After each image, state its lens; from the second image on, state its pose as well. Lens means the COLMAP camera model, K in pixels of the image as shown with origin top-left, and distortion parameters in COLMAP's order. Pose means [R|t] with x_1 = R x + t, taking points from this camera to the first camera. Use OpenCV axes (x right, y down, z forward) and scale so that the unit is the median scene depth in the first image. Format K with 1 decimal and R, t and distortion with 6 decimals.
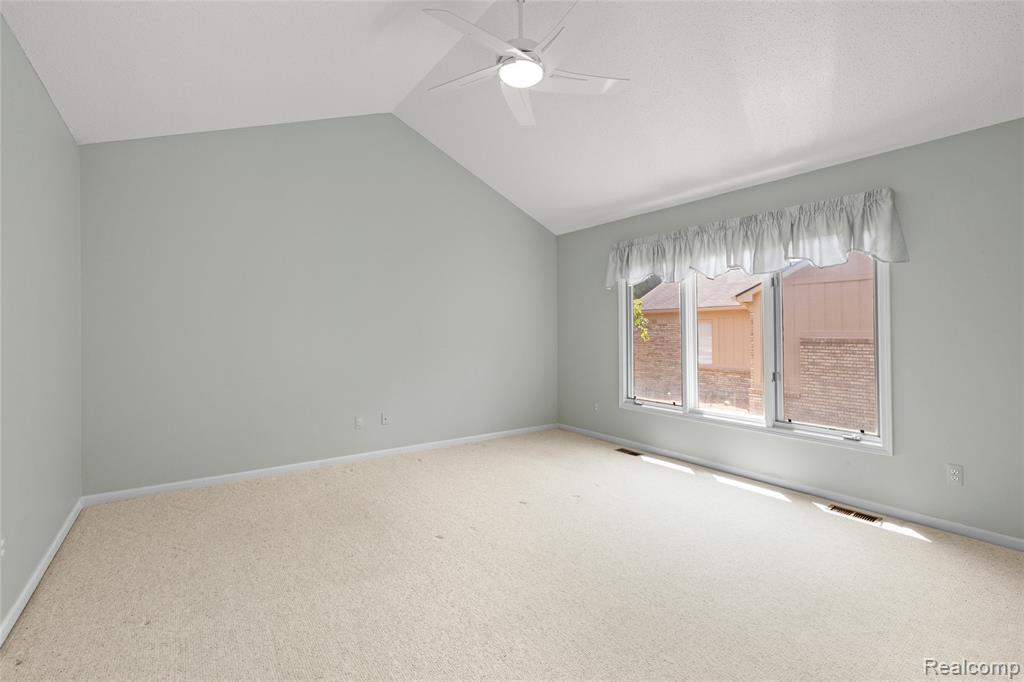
lens RADIAL K [[440.4, 0, 512.1], [0, 440.4, 335.8], [0, 0, 1]] dist [0.000443, 0.000007]
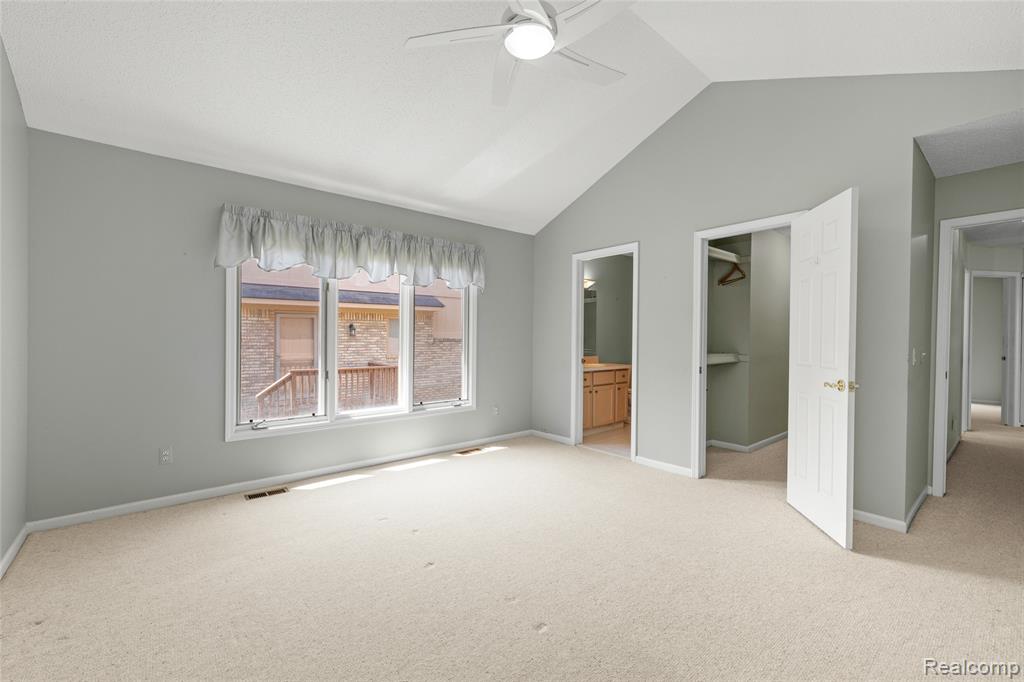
lens RADIAL K [[432.5, 0, 511.0], [0, 432.5, 343.3], [0, 0, 1]] dist [0.001967, 0.000121]
pose [[-0.061890, -0.027172, 0.997713, -0.622979], [-0.000552, 0.999630, 0.027190, -0.015723], [-0.998083, 0.001133, -0.061882, 0.798620]]
